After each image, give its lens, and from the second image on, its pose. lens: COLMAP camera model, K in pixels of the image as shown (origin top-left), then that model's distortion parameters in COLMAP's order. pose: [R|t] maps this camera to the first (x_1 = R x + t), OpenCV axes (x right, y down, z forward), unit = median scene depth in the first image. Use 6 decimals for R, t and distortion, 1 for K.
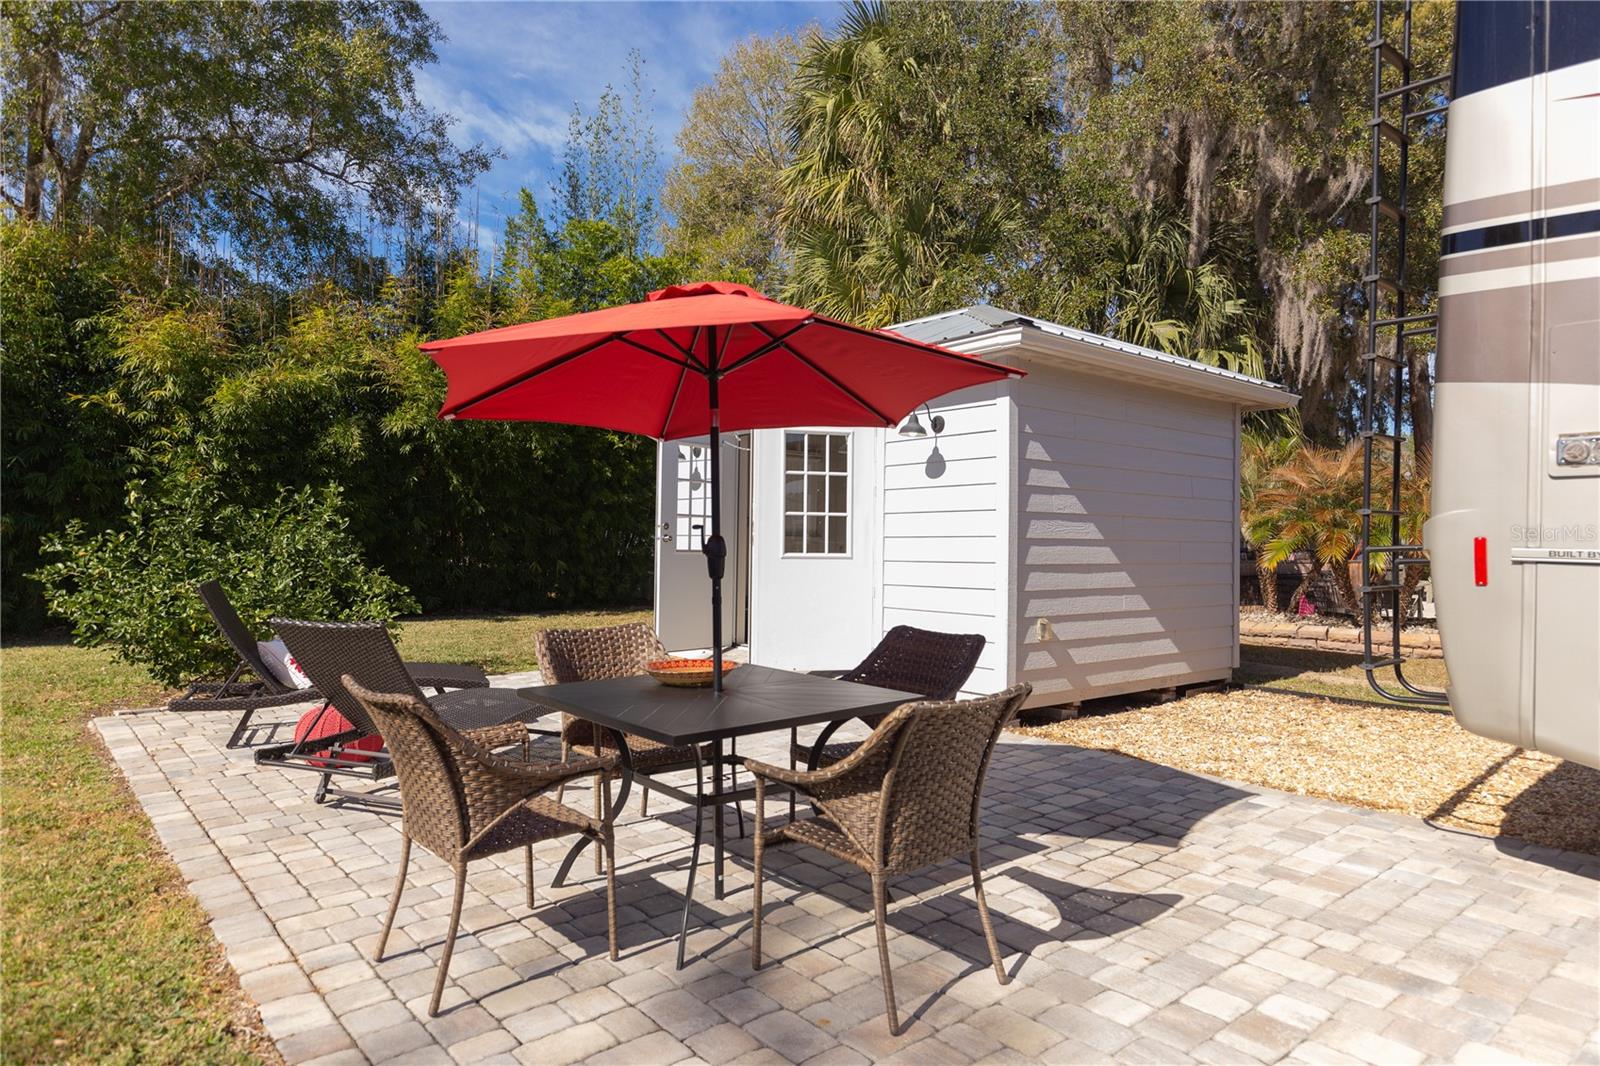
lens RADIAL K [[954.0, 0, 802.2], [0, 954.0, 537.9], [0, 0, 1]] dist [0.000306, 0.001516]
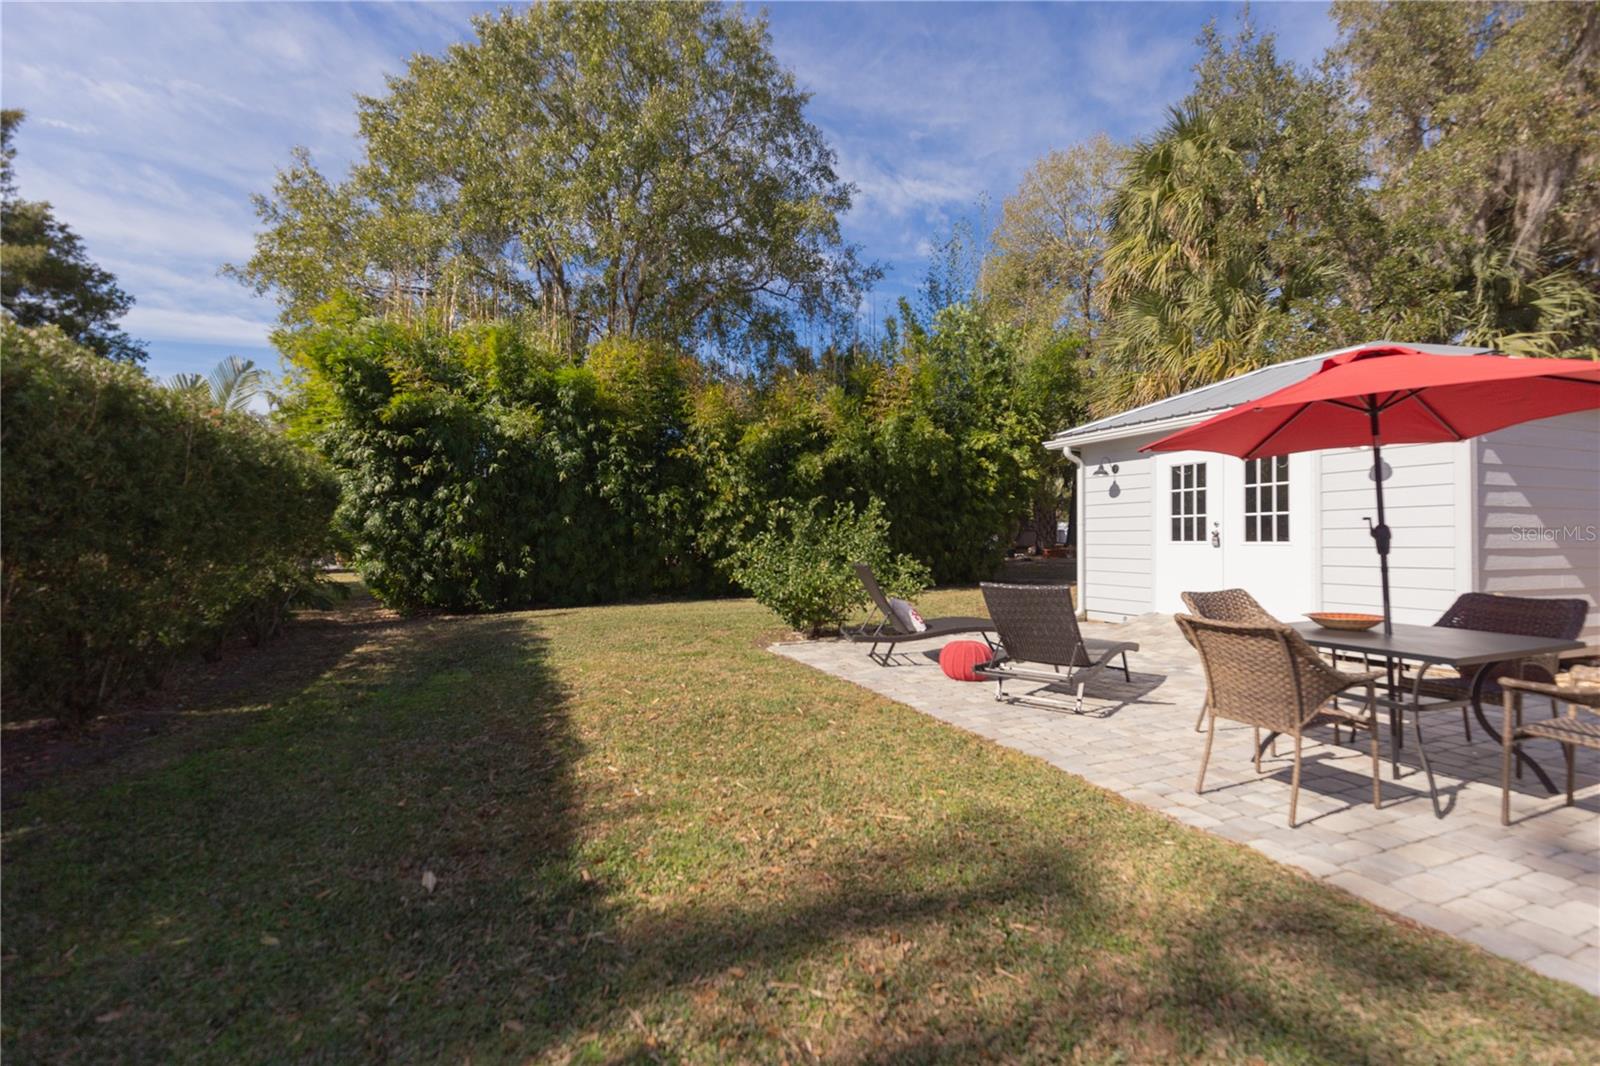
lens RADIAL K [[720.5, 0, 802.2], [0, 720.5, 530.9], [0, 0, 1]] dist [0.010546, -0.000720]
pose [[0.952895, -0.013348, -0.303007, -0.160791], [0.010394, 0.999881, -0.011358, 0.002982], [0.303123, 0.007674, 0.952921, -0.080858]]
